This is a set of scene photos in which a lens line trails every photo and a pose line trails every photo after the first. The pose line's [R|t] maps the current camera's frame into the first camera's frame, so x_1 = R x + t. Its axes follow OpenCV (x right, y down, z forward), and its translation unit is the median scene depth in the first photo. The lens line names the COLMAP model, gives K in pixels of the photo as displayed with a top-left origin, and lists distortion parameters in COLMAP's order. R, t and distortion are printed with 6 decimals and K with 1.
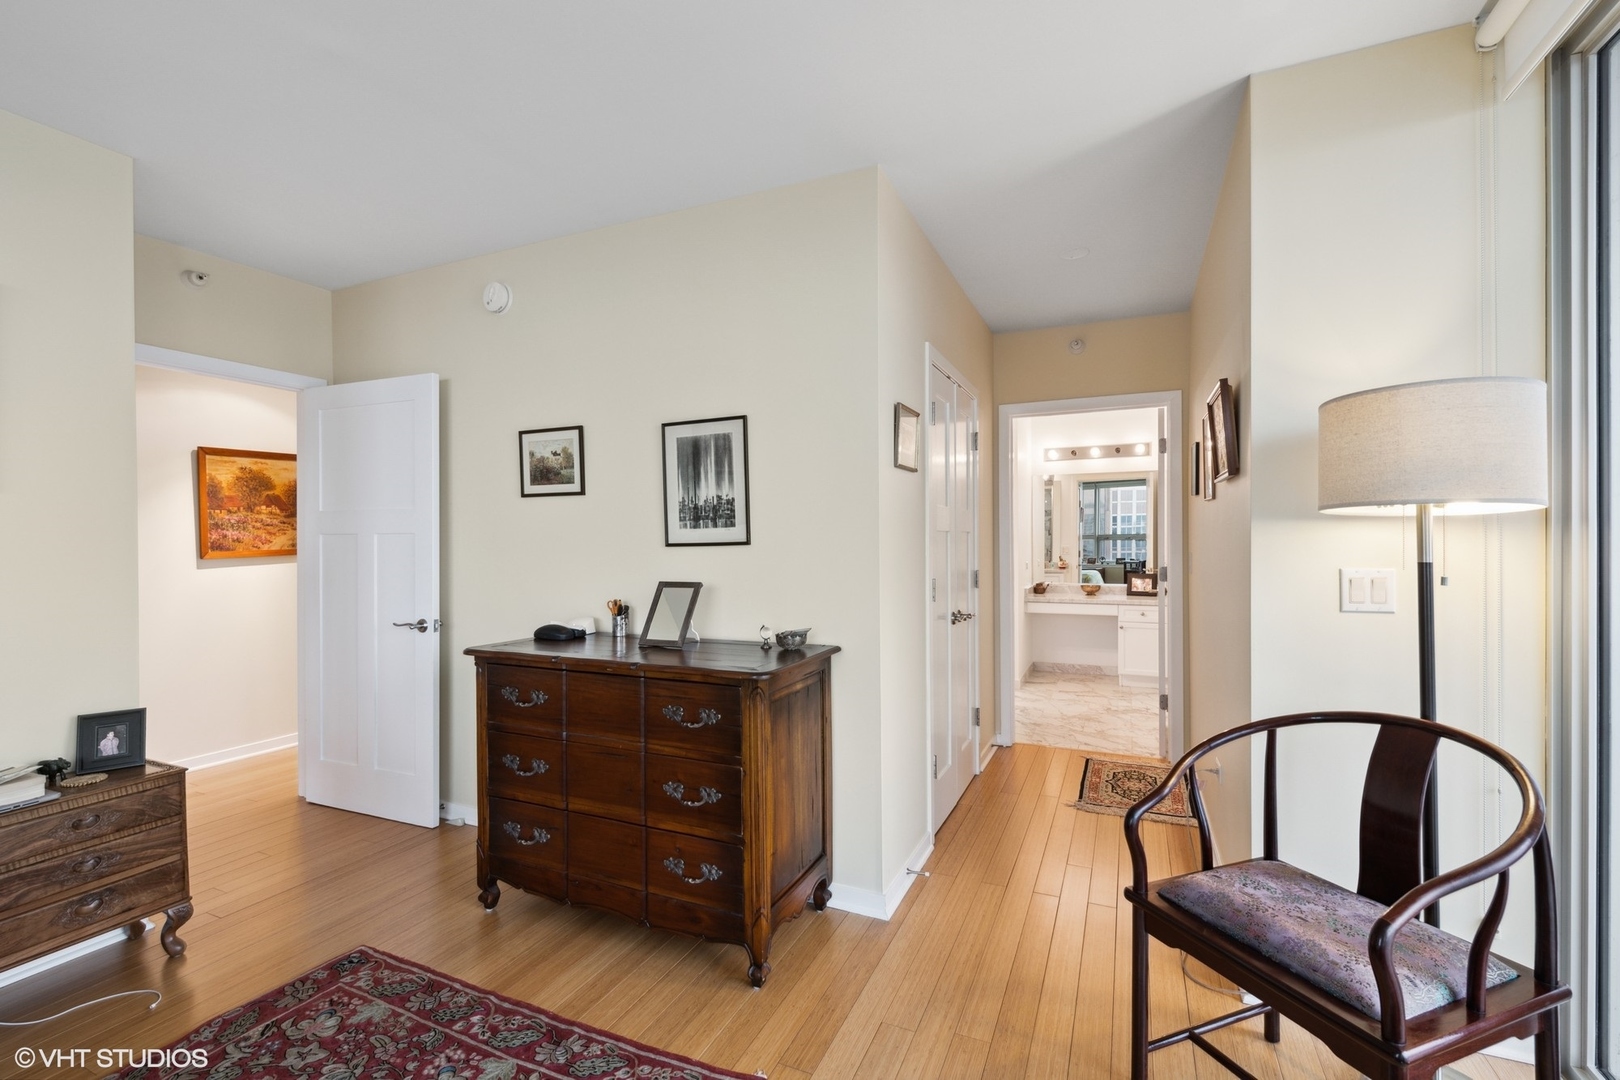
lens RADIAL K [[697.1, 0, 812.3], [0, 697.1, 543.0], [0, 0, 1]] dist [0.001735, -0.001072]
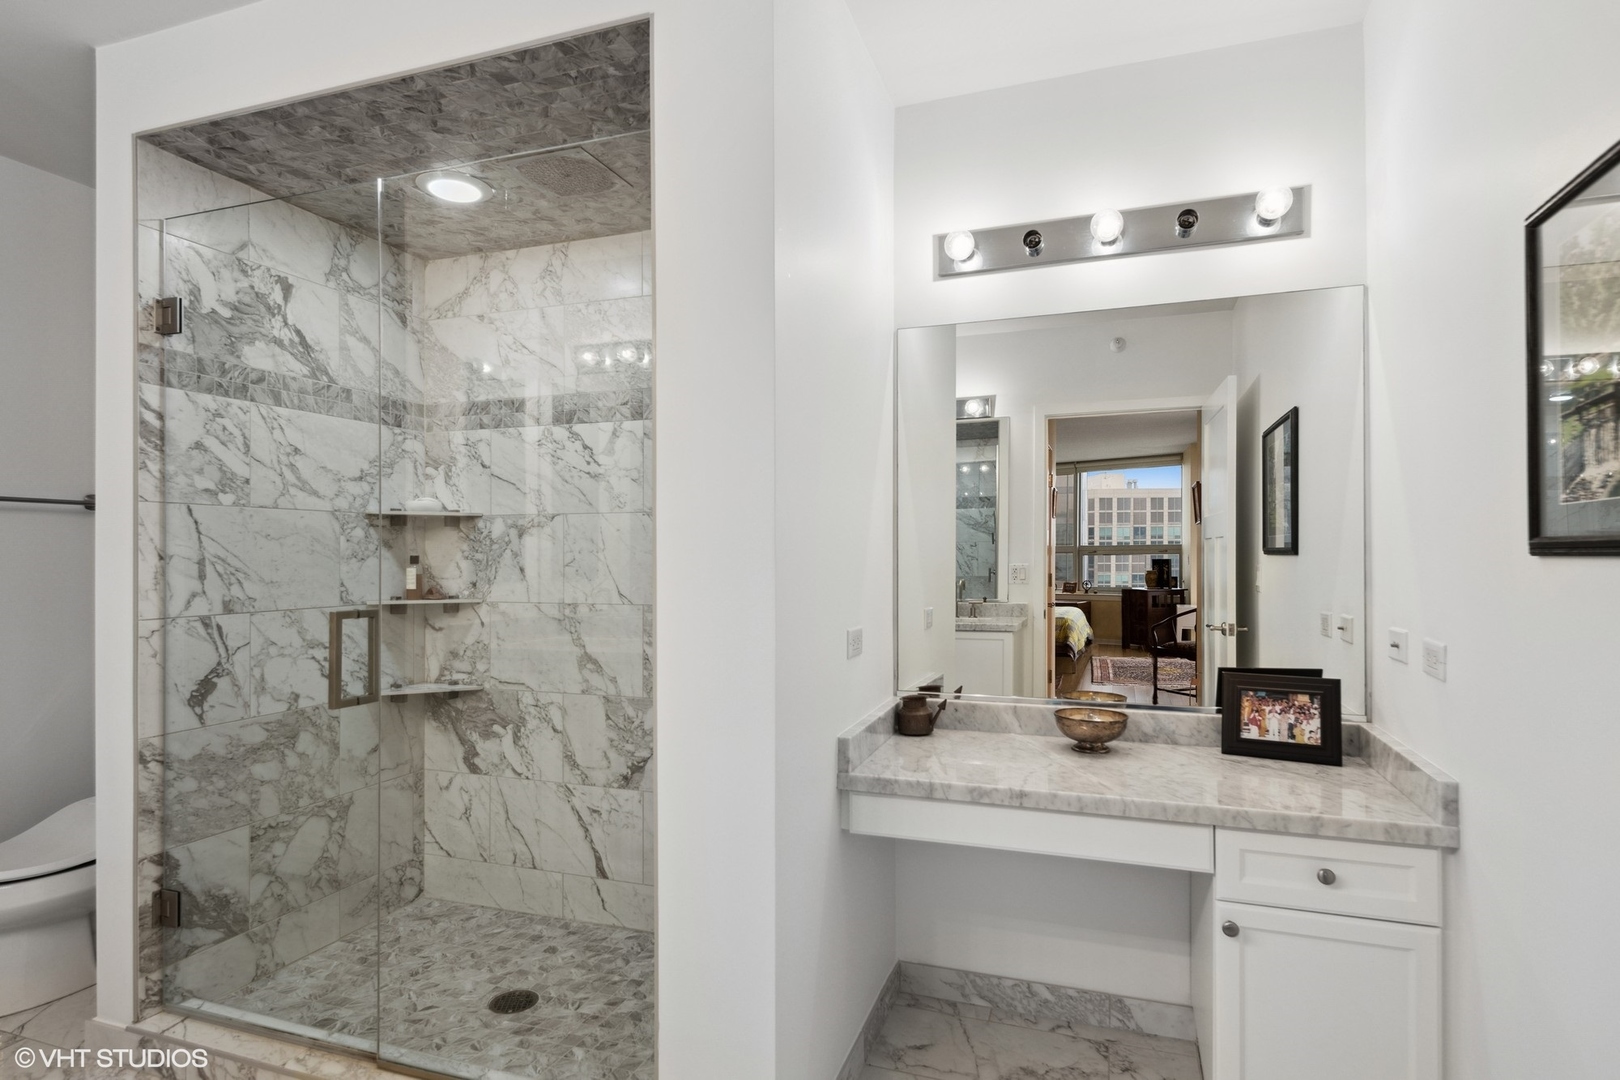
lens RADIAL K [[839.8, 0, 812.6], [0, 839.8, 545.0], [0, 0, 1]] dist [0.017290, -0.001106]
pose [[0.995562, 0.006294, 0.093895, 0.250354], [-0.005042, 0.999895, -0.013563, -0.000047], [-0.093971, 0.013029, 0.995490, 0.657418]]
